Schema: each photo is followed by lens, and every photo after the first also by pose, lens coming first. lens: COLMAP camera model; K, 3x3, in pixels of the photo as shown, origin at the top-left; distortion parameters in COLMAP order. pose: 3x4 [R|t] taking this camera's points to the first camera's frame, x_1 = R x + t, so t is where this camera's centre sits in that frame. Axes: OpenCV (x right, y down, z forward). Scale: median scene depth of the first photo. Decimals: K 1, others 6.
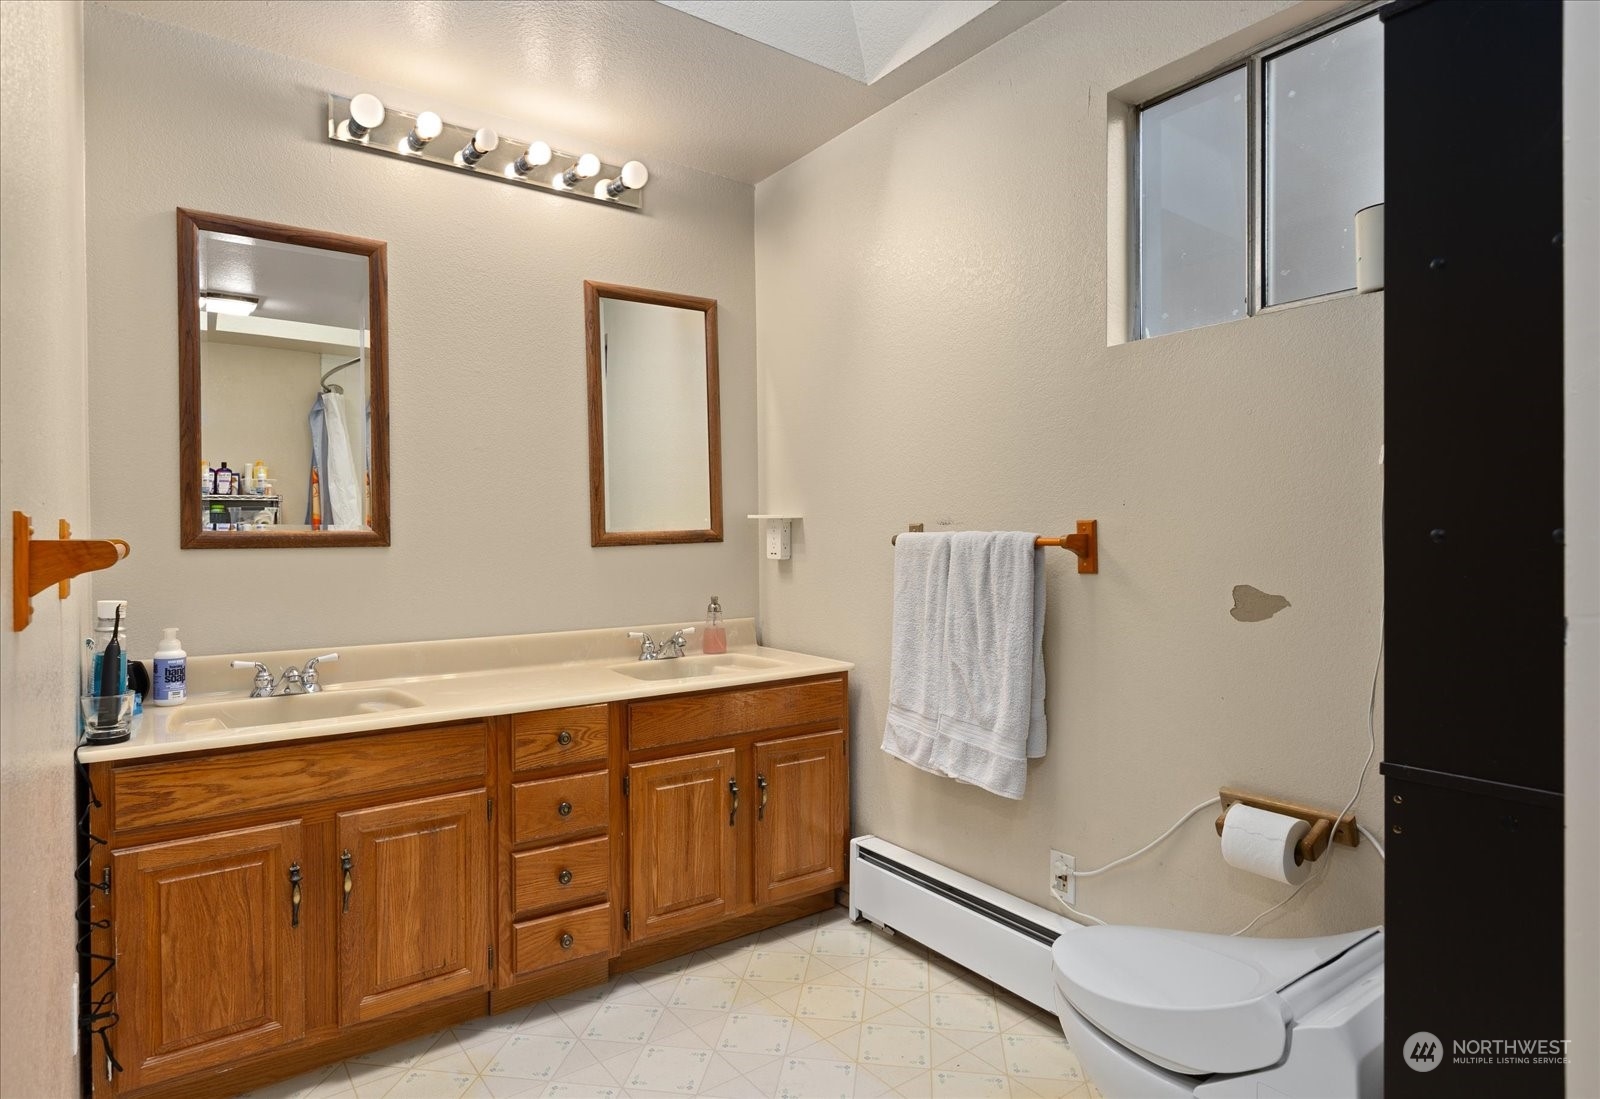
lens RADIAL K [[889.5, 0, 798.9], [0, 889.5, 552.3], [0, 0, 1]] dist [-0.002758, -0.000020]
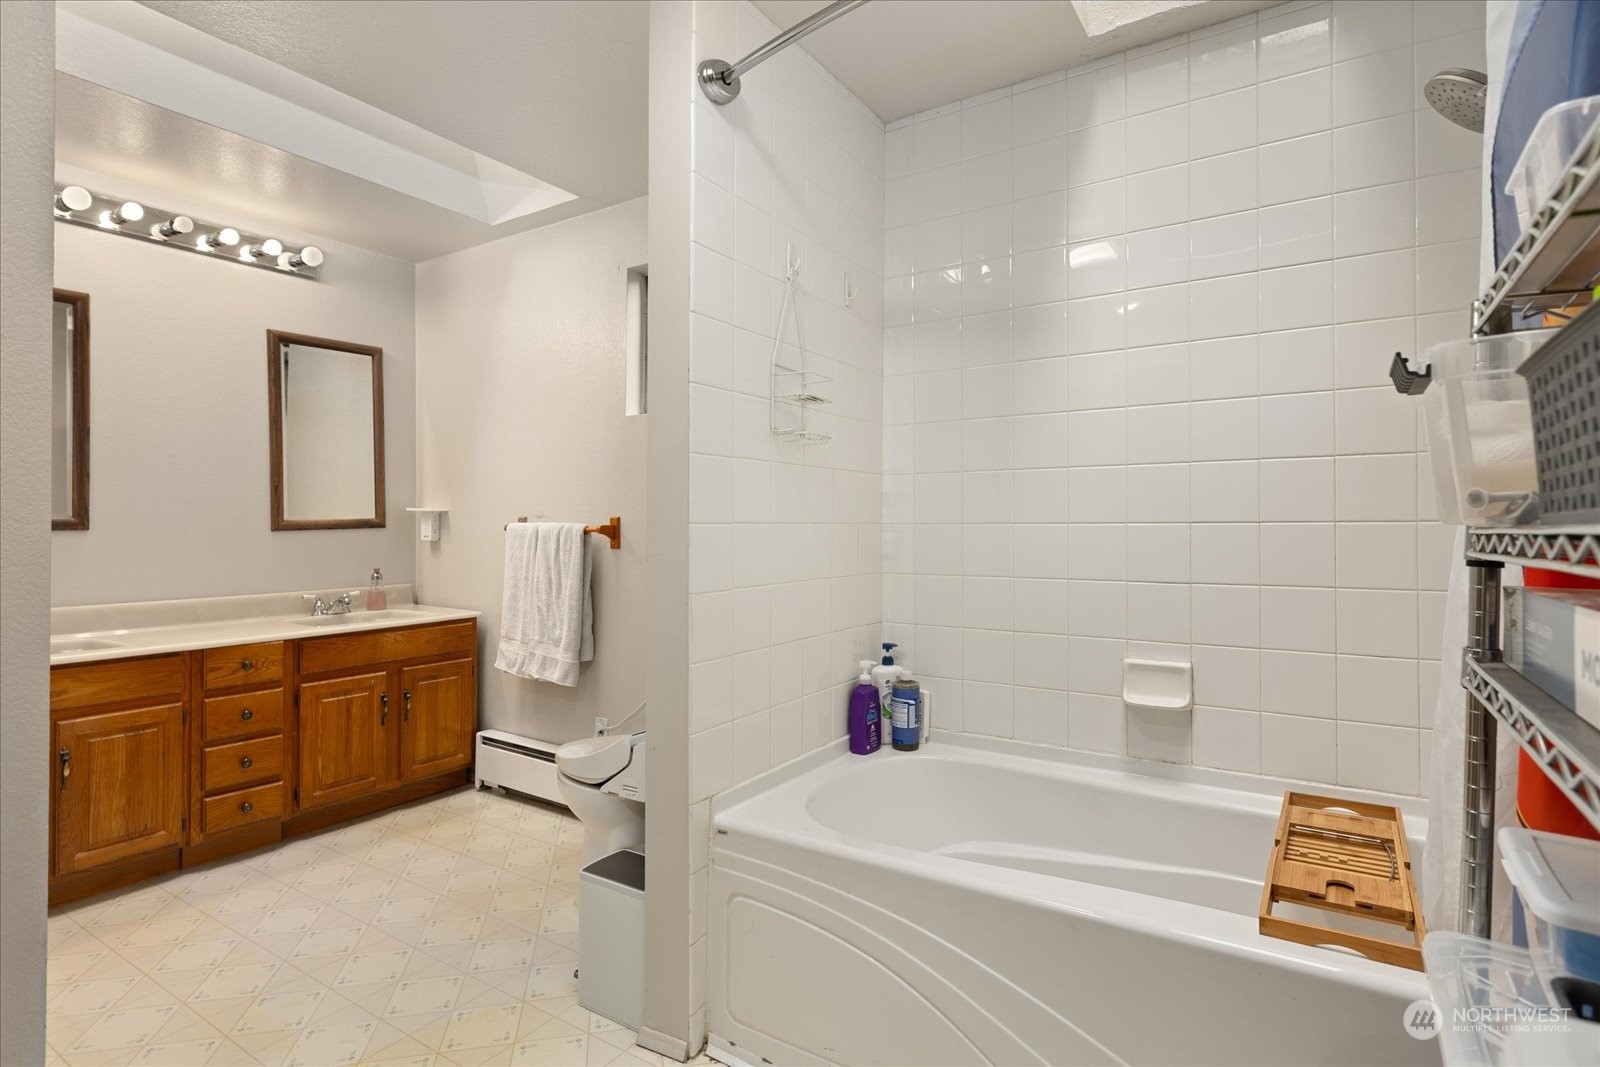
lens RADIAL K [[791.4, 0, 803.7], [0, 791.4, 522.3], [0, 0, 1]] dist [-0.004009, -0.002424]
pose [[0.934246, 0.008987, 0.356516, 0.102480], [-0.003020, 0.999846, -0.017291, -0.001156], [-0.356617, 0.015077, 0.934129, -0.443727]]
